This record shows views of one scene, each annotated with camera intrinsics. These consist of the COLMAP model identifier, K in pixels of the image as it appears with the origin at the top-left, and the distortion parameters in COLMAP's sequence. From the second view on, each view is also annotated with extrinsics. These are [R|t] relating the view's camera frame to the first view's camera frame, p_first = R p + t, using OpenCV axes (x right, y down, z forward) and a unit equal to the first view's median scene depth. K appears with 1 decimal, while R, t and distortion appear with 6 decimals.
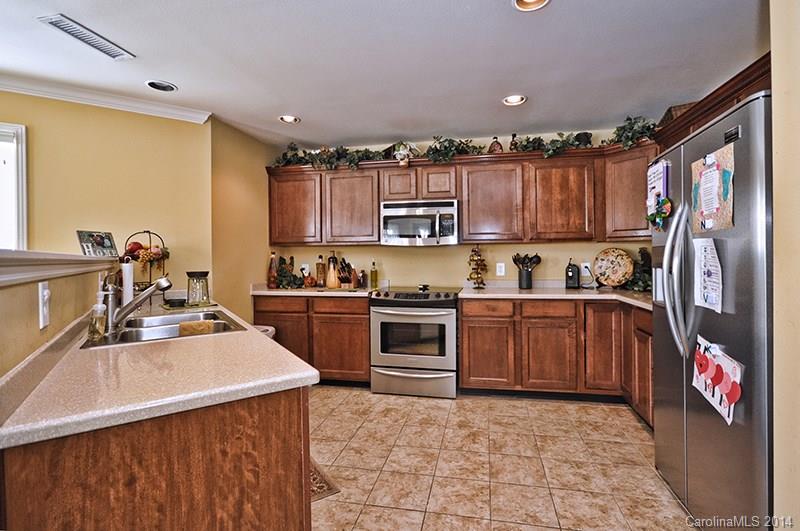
lens RADIAL K [[360.6, 0, 385.1], [0, 360.6, 255.7], [0, 0, 1]] dist [0.003018, 0.004588]
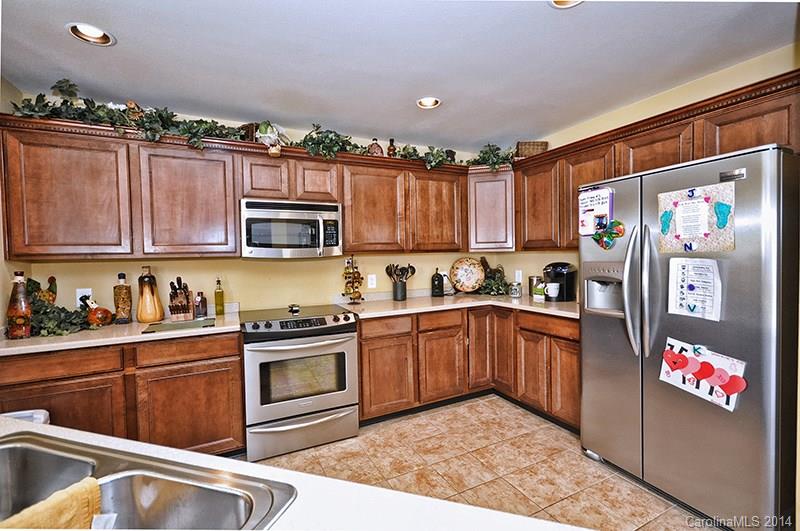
lens RADIAL K [[360.6, 0, 403.9], [0, 360.6, 266.0], [0, 0, 1]] dist [0.003018, 0.004588]
pose [[0.787823, -0.027505, 0.615288, -0.219800], [0.017804, 0.999602, 0.021888, -0.023899], [-0.615645, -0.006289, 0.787999, 0.235813]]
